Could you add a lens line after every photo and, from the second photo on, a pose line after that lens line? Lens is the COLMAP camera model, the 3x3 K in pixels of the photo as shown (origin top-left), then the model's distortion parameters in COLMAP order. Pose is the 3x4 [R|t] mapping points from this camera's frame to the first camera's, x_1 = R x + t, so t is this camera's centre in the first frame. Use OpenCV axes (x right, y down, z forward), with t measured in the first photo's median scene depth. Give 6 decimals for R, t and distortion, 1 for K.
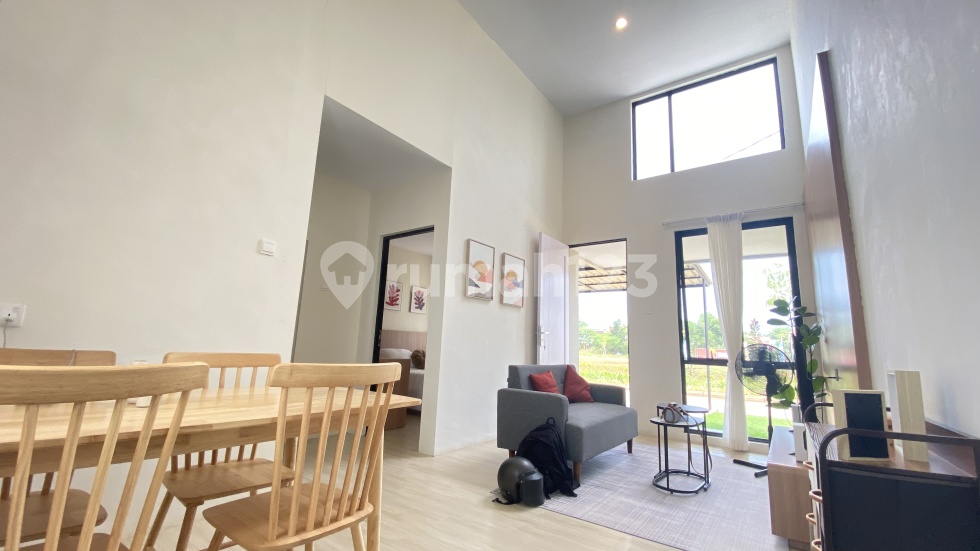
lens RADIAL K [[391.5, 0, 490.0], [0, 391.5, 275.5], [0, 0, 1]] dist [0.035417, -0.038804]
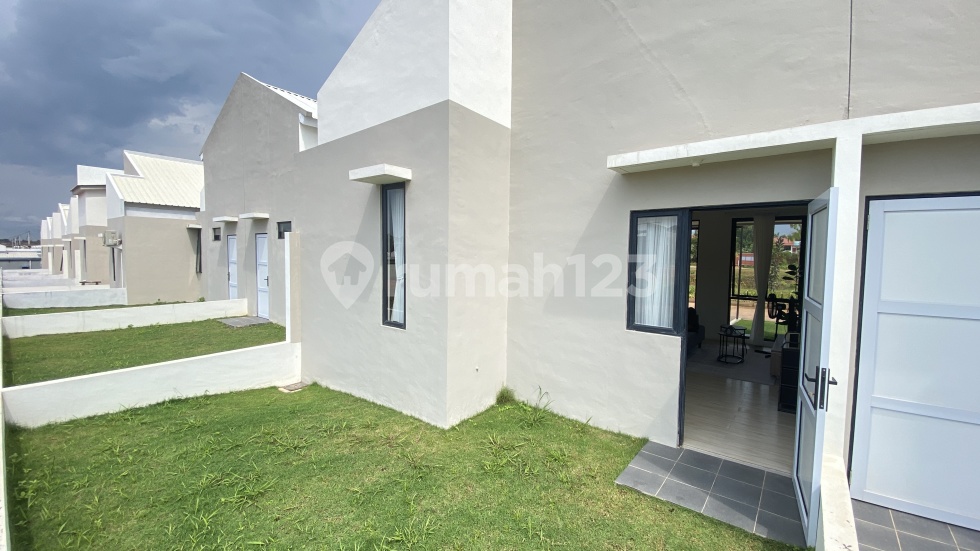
lens RADIAL K [[391.5, 0, 490.0], [0, 391.5, 275.5], [0, 0, 1]] dist [0.035417, -0.038804]
pose [[0.997726, -0.031127, -0.059777, -0.517519], [0.043928, 0.973016, 0.226519, -0.362790], [0.051113, -0.228630, 0.972171, -0.810746]]
